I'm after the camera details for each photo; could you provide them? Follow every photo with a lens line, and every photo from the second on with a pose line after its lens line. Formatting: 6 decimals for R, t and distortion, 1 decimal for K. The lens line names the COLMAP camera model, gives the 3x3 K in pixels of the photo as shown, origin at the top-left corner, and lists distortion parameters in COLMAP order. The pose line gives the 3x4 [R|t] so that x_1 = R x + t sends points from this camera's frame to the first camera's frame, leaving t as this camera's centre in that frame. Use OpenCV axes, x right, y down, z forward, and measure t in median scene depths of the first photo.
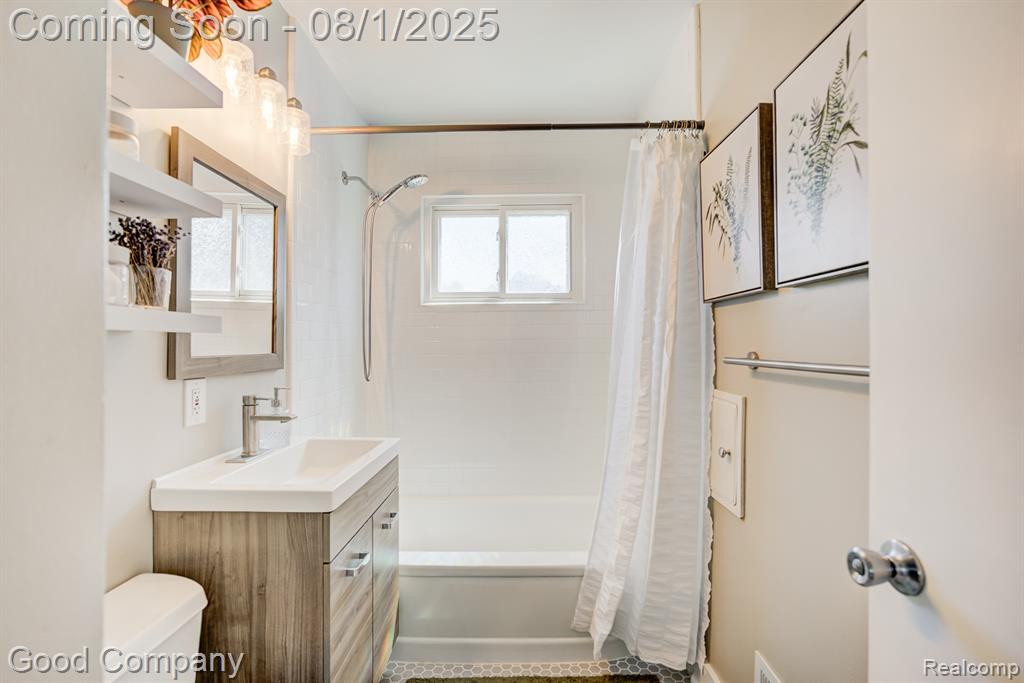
lens RADIAL K [[456.6, 0, 513.0], [0, 456.6, 344.1], [0, 0, 1]] dist [-0.018234, 0.002264]
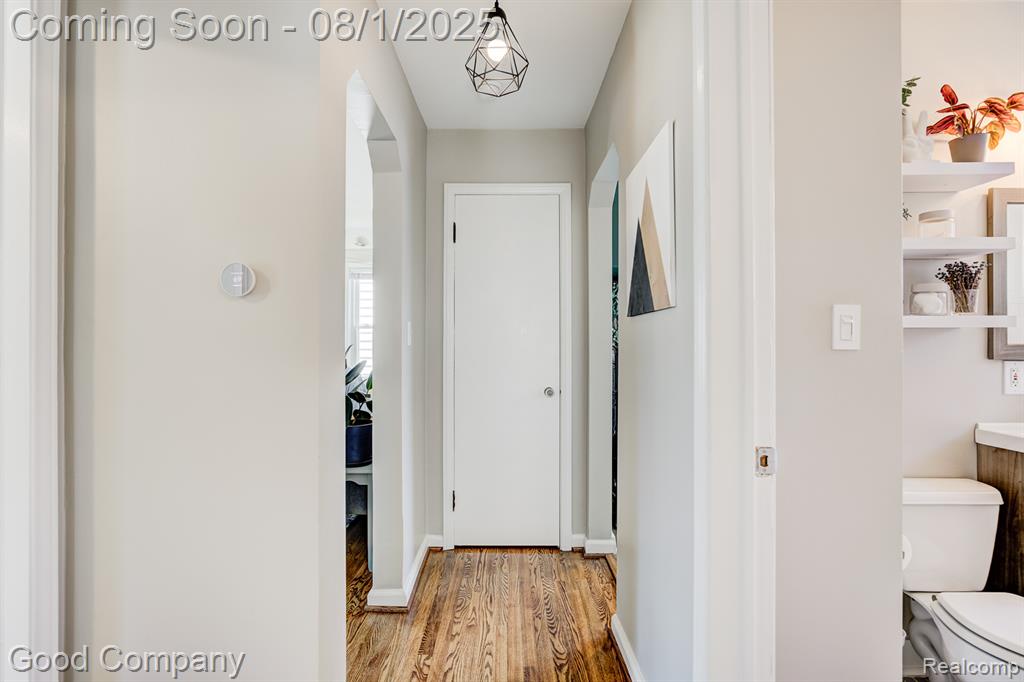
lens RADIAL K [[524.8, 0, 515.0], [0, 524.8, 339.5], [0, 0, 1]] dist [0.003824, 0.001179]
pose [[0.047814, -0.011542, -0.998790, 0.852676], [0.002828, 0.999931, -0.011420, 0.026921], [0.998852, -0.002278, 0.047844, -0.610059]]
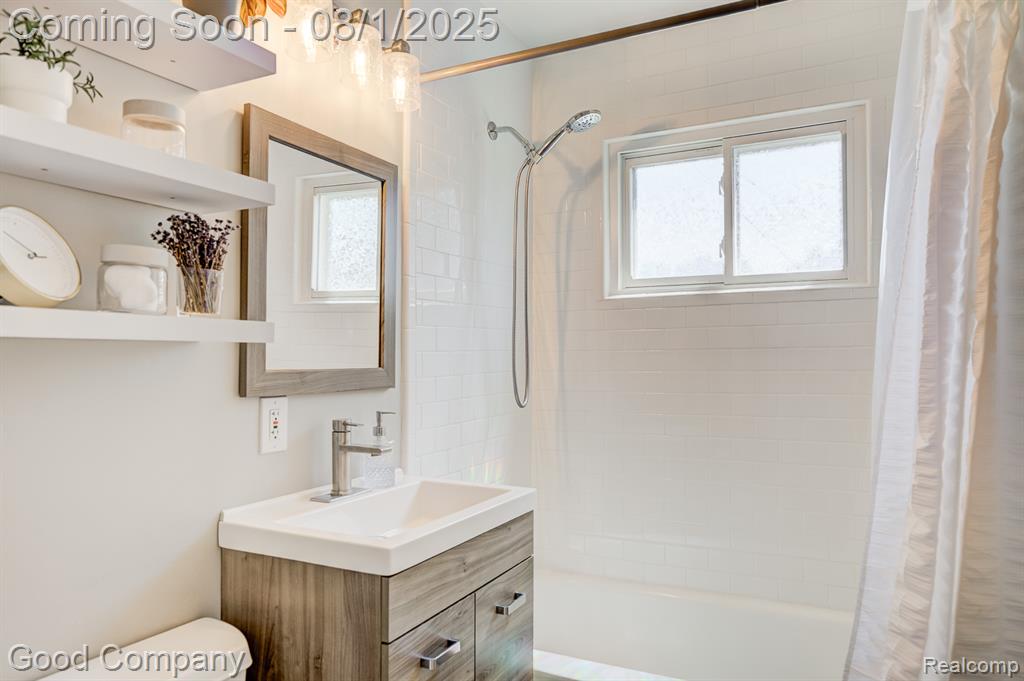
lens RADIAL K [[673.0, 0, 513.8], [0, 673.0, 347.7], [0, 0, 1]] dist [-0.015432, 0.007865]
pose [[0.902460, -0.006688, -0.430722, 0.248525], [0.001265, 0.999916, -0.012875, 0.001347], [0.430772, 0.011074, 0.902393, 0.063754]]
